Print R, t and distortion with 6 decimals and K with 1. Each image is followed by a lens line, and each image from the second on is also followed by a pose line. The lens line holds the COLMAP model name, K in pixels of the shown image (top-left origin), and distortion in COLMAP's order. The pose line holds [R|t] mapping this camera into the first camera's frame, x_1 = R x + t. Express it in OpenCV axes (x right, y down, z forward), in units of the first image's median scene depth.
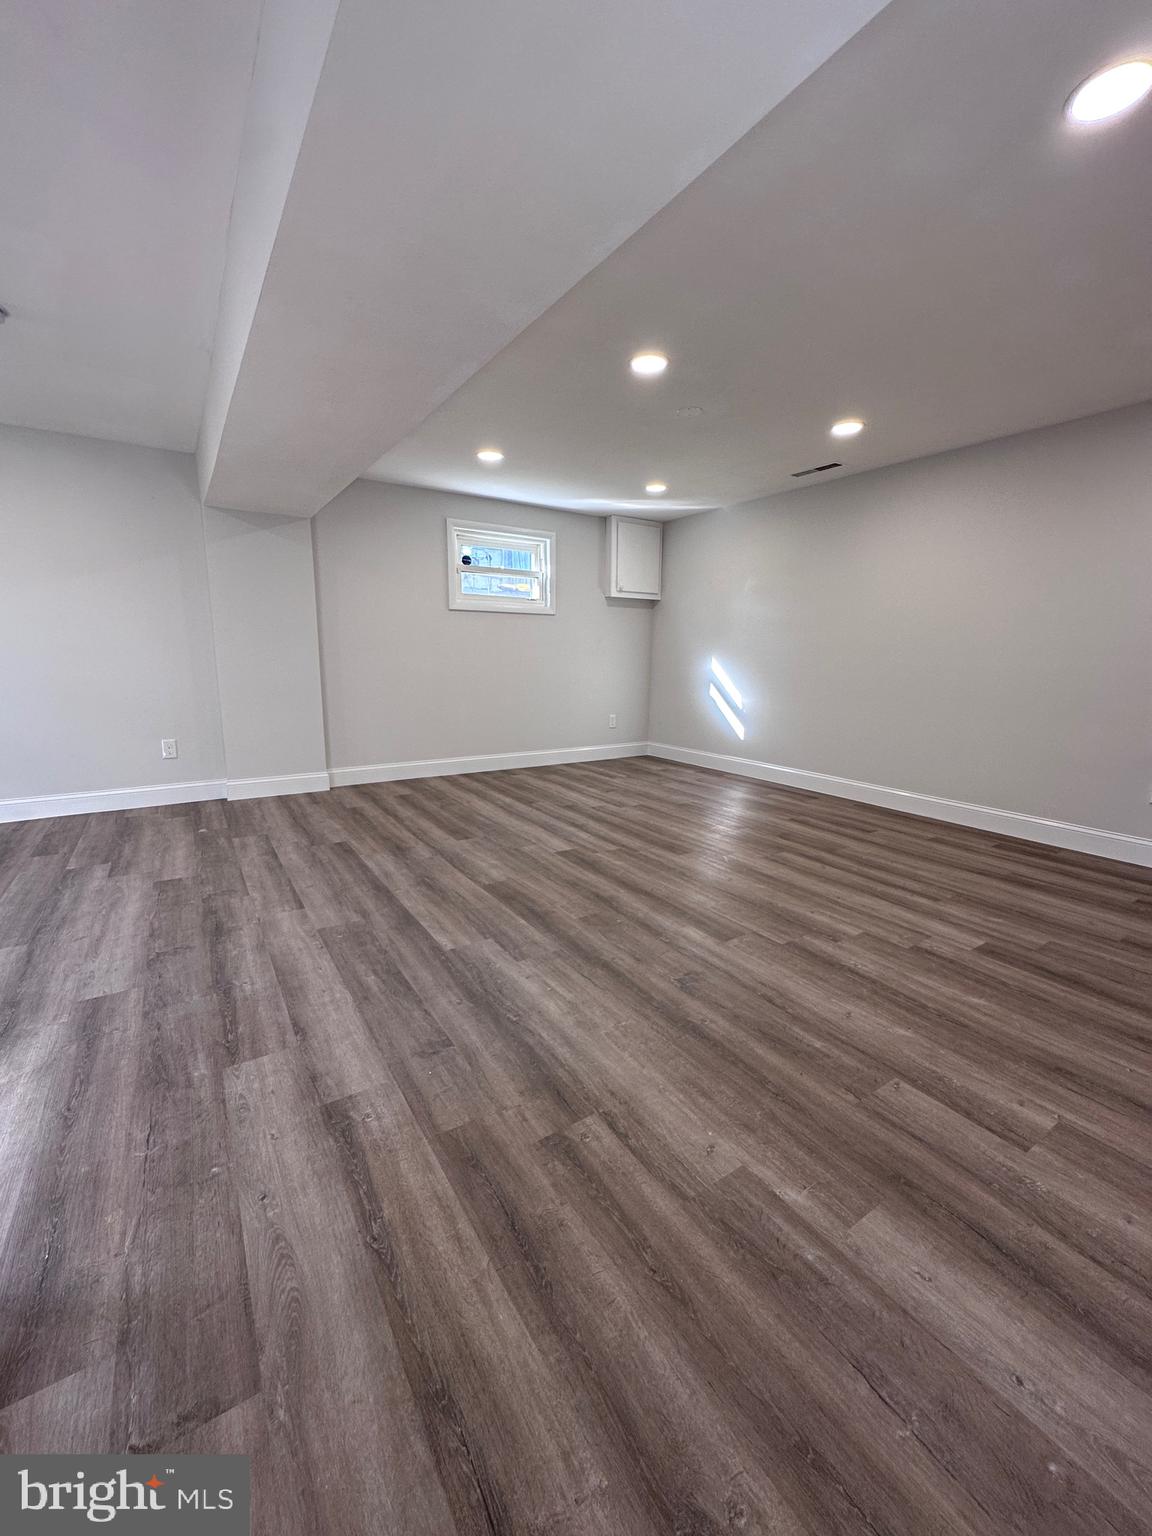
lens RADIAL K [[613.7, 0, 574.5], [0, 613.7, 762.7], [0, 0, 1]] dist [-0.002781, 0.004756]
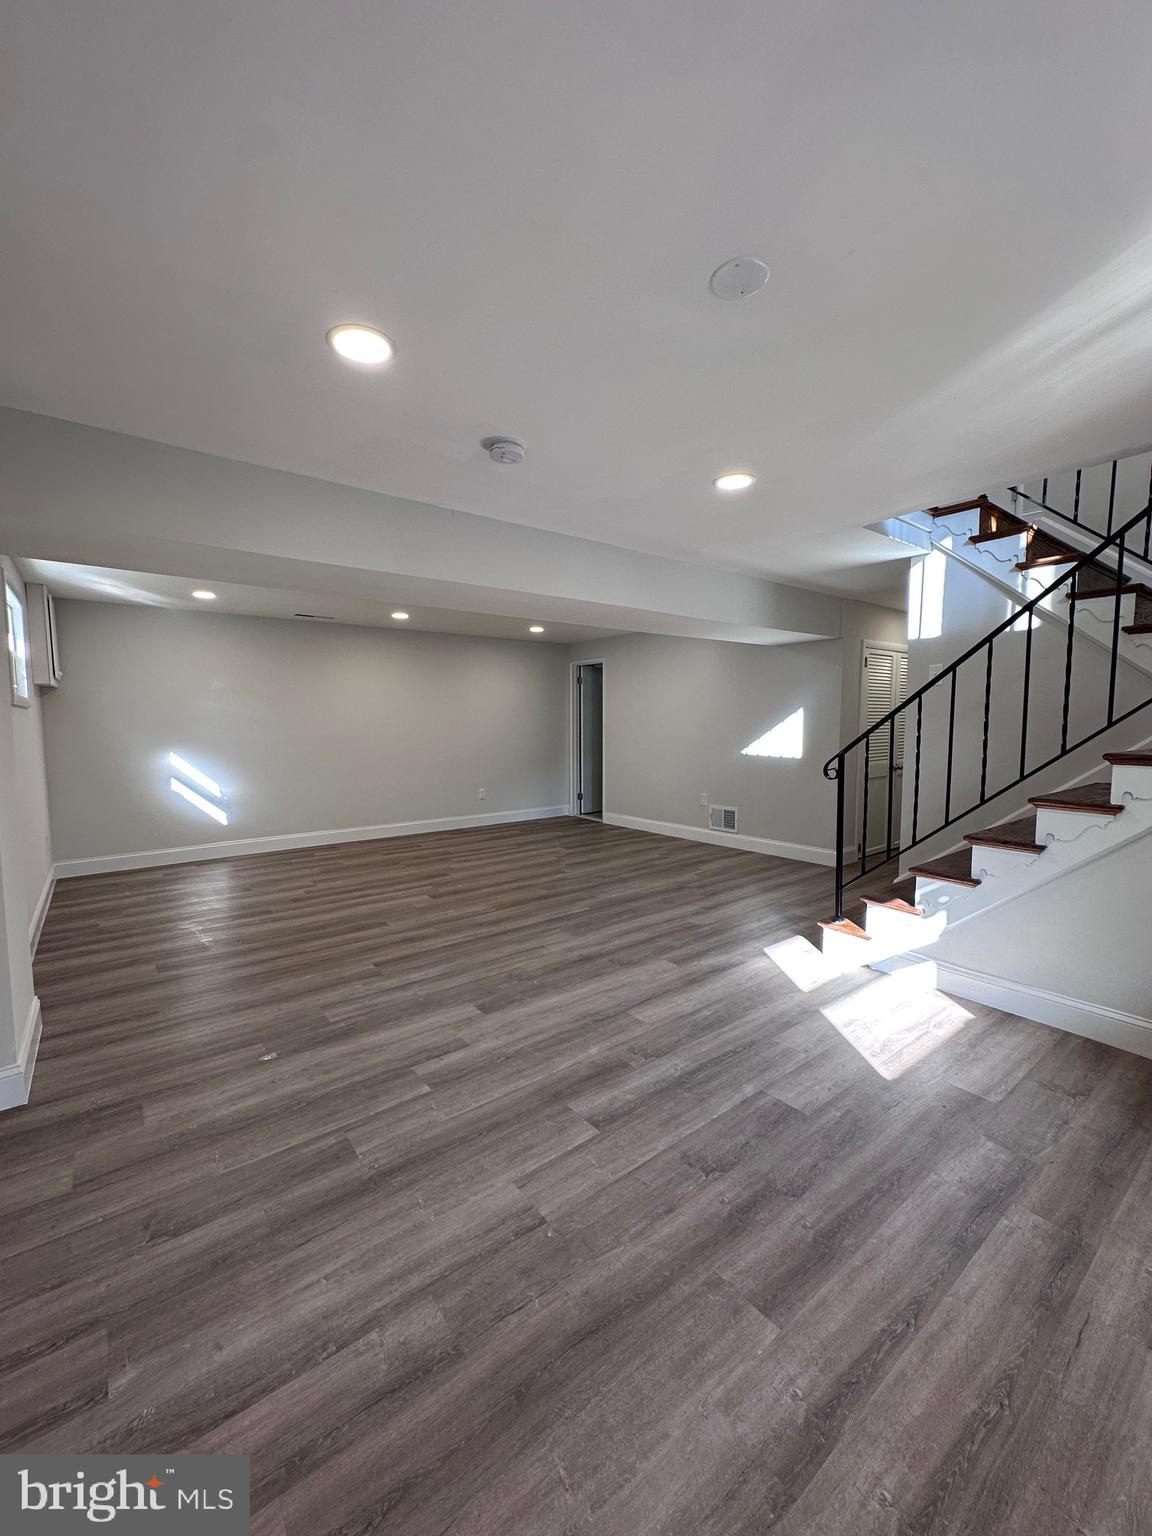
lens RADIAL K [[613.7, 0, 575.3], [0, 613.7, 770.8], [0, 0, 1]] dist [-0.002781, 0.004756]
pose [[-0.085512, -0.090595, 0.992210, -1.706952], [0.182560, 0.977573, 0.104992, -0.266167], [-0.979469, 0.190116, -0.067055, 0.908705]]
